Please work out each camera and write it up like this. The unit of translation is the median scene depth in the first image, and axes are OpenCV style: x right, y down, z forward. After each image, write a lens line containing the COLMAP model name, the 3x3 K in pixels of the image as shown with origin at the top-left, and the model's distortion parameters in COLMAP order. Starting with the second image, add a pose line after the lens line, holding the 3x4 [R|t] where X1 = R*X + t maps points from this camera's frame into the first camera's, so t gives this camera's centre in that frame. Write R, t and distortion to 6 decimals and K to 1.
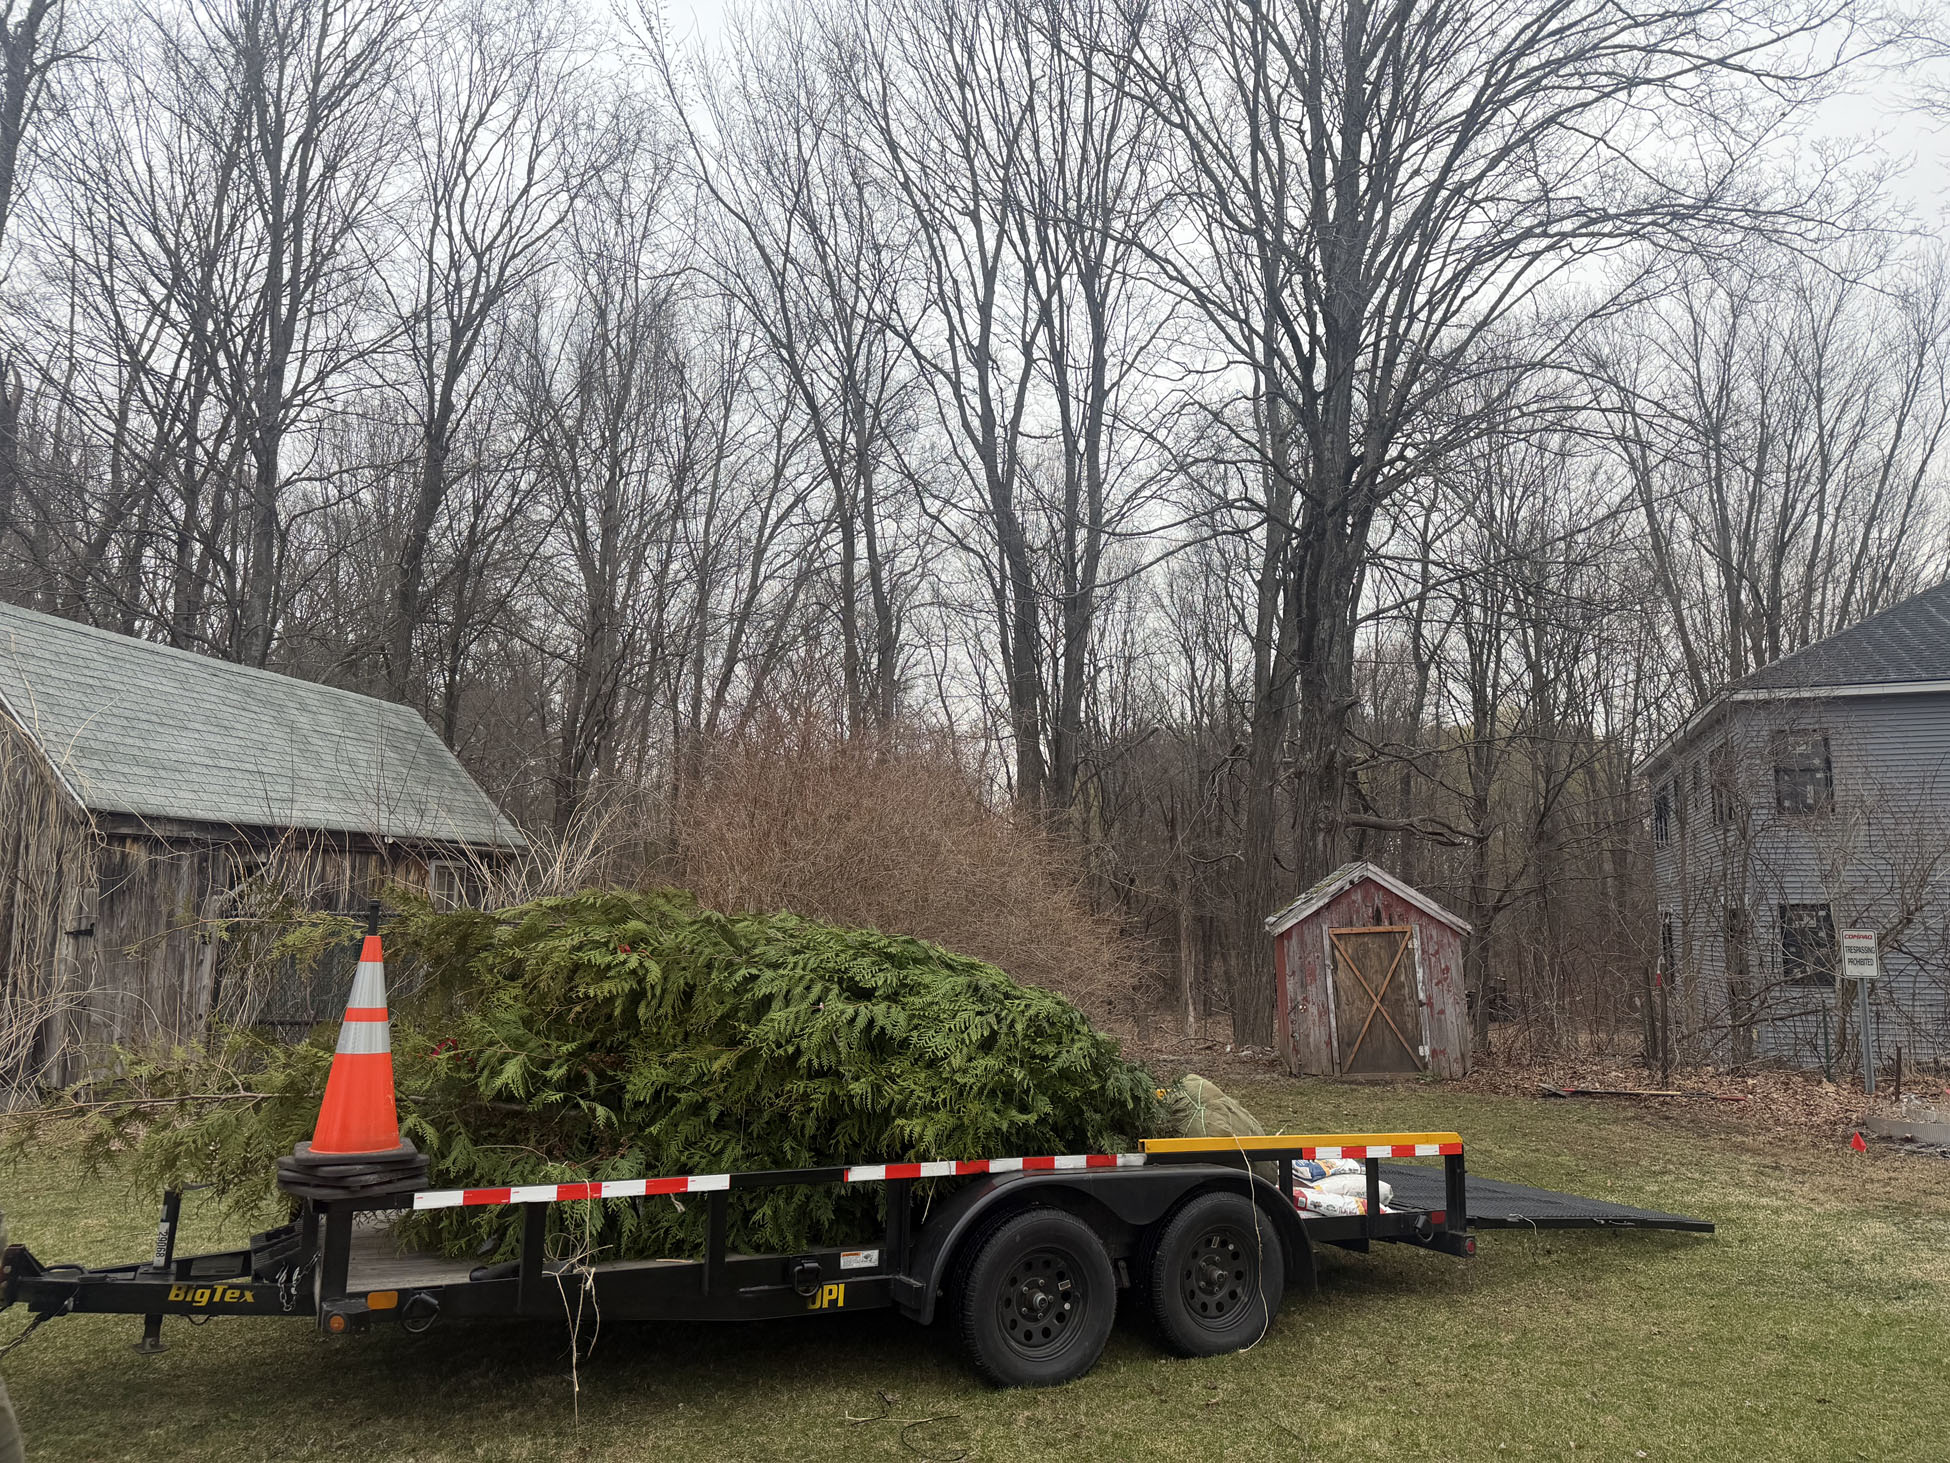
lens RADIAL K [[1368.2, 0, 979.0], [0, 1368.2, 739.0], [0, 0, 1]] dist [0.044422, -0.045230]
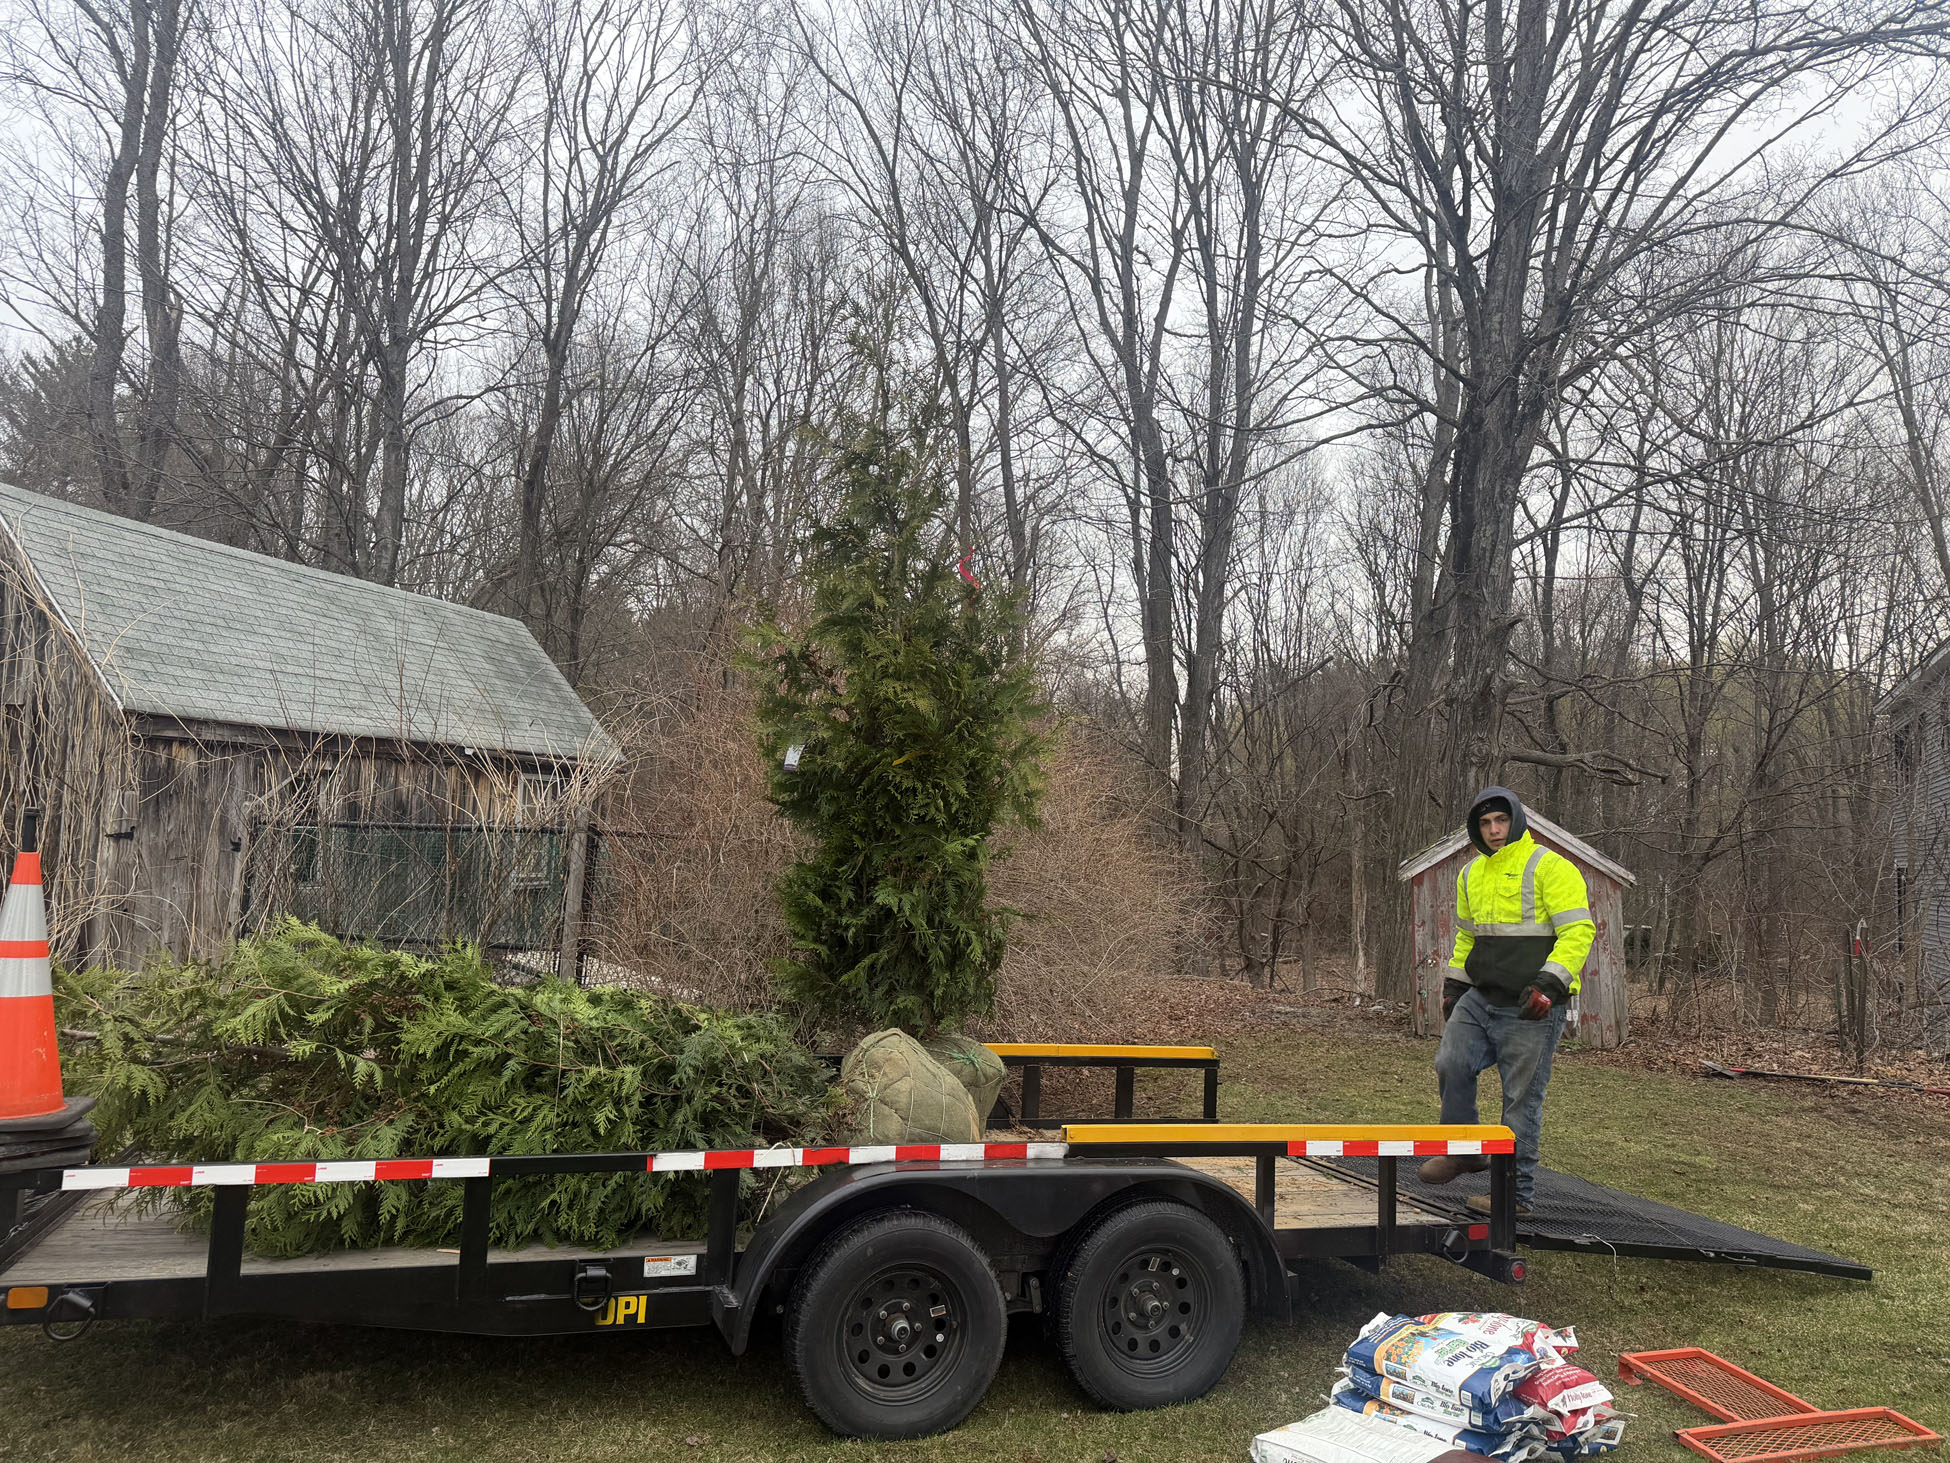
lens RADIAL K [[1379.3, 0, 979.0], [0, 1379.3, 733.1], [0, 0, 1]] dist [0.008447, 0.000620]
pose [[0.989986, 0.018673, -0.139925, 0.066964], [-0.012197, 0.998820, 0.047000, 0.009597], [0.140637, -0.044822, 0.989046, 0.081786]]
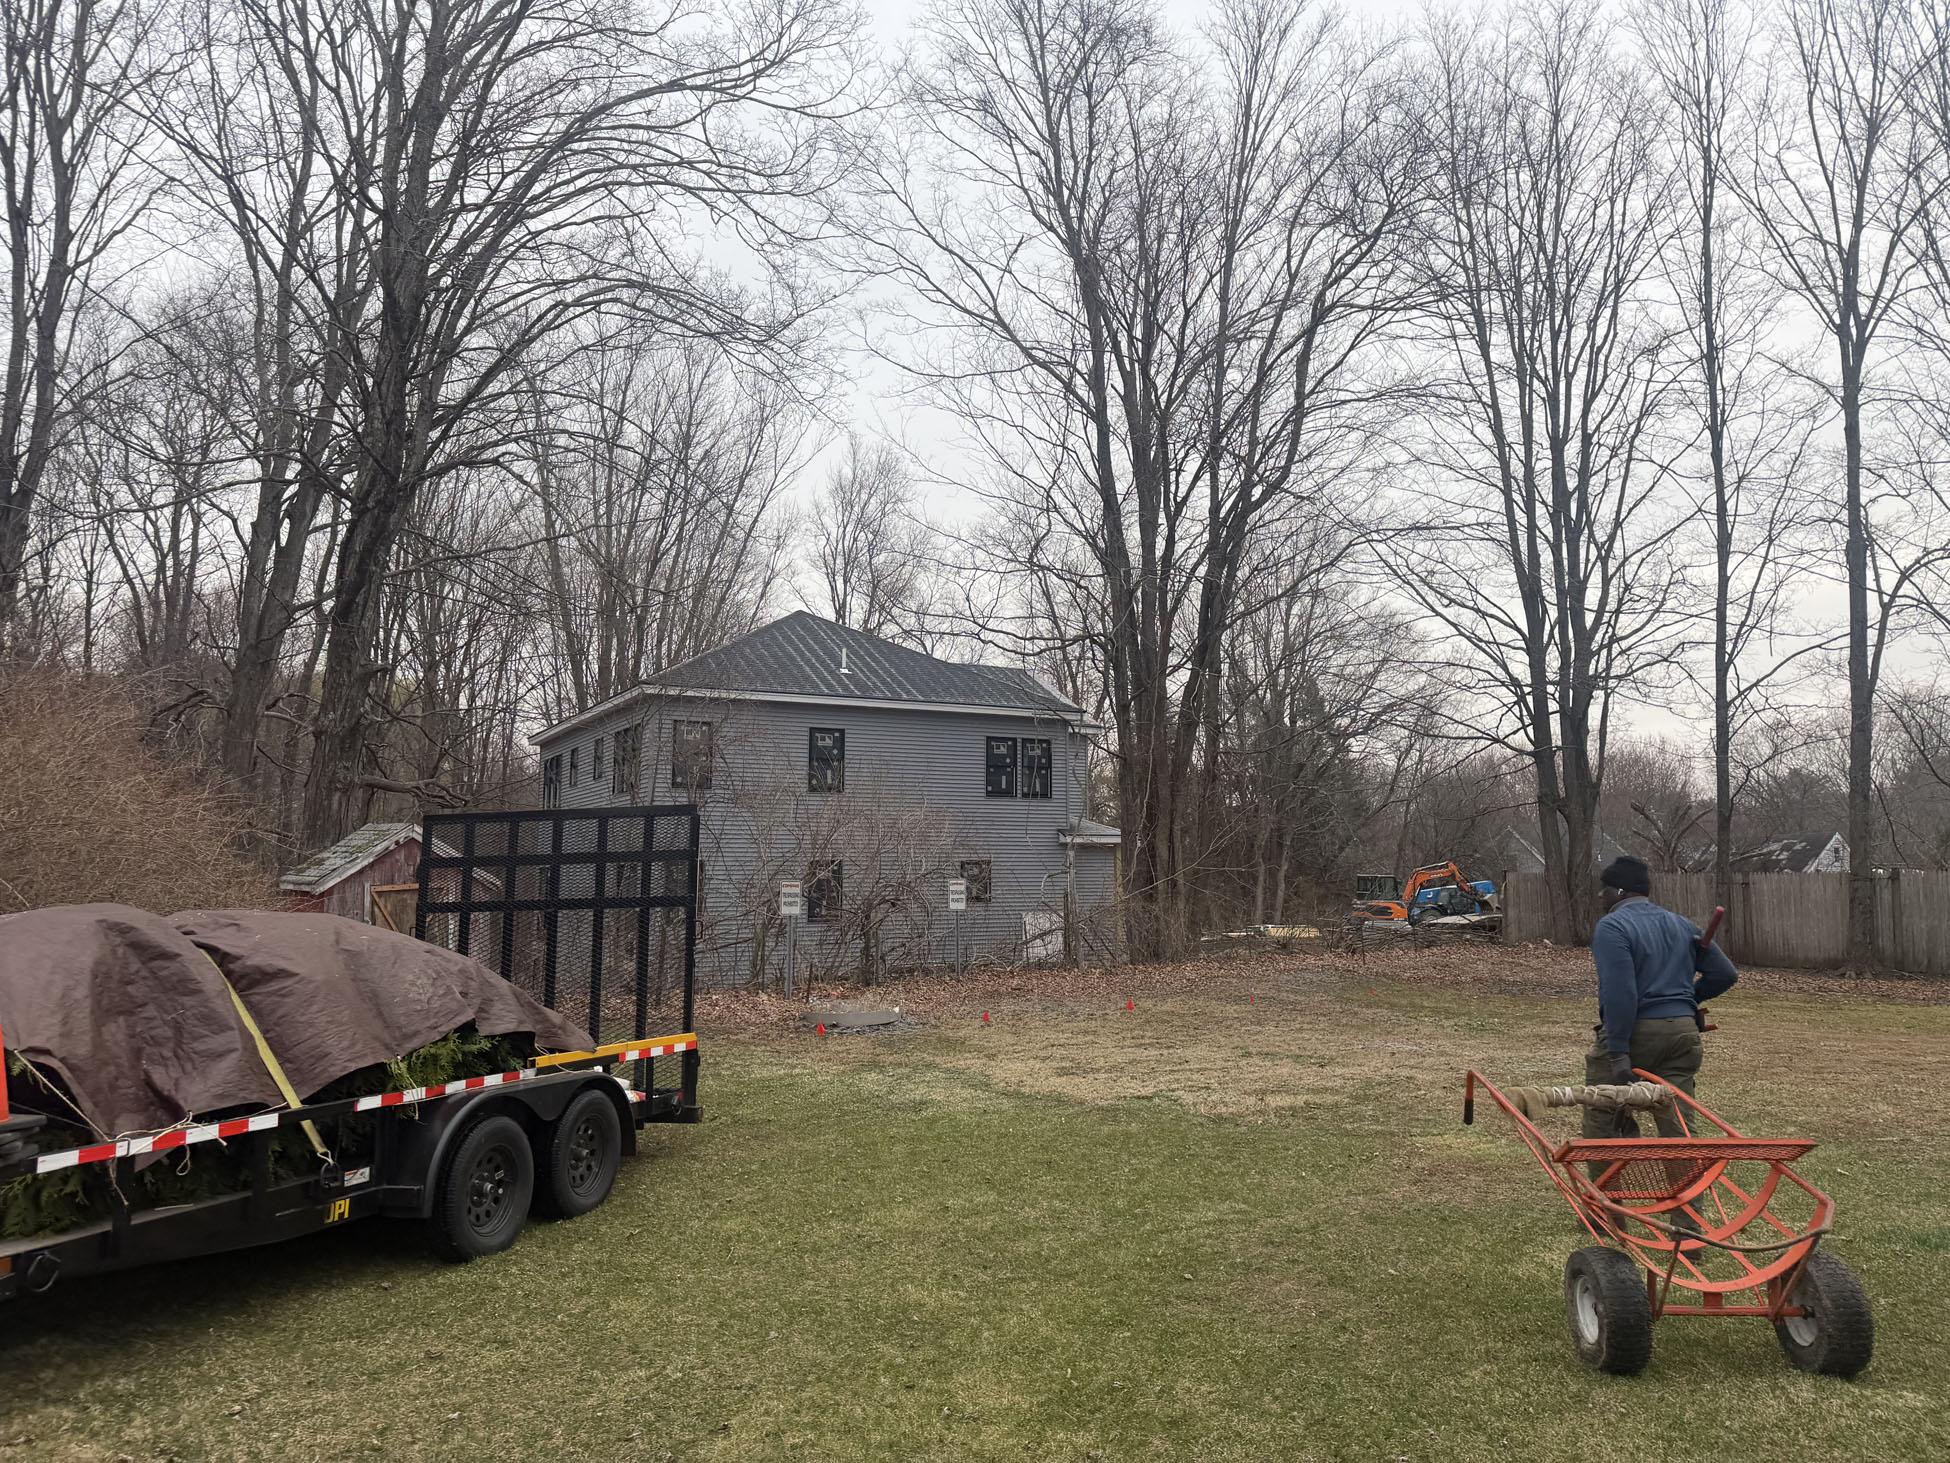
lens RADIAL K [[1368.2, 0, 979.0], [0, 1368.2, 739.0], [0, 0, 1]] dist [0.044422, -0.045230]
pose [[0.682306, 0.065924, 0.728088, -0.200775], [-0.089320, 0.995982, -0.006477, -0.008213], [-0.725589, -0.060613, 0.685453, -0.048339]]
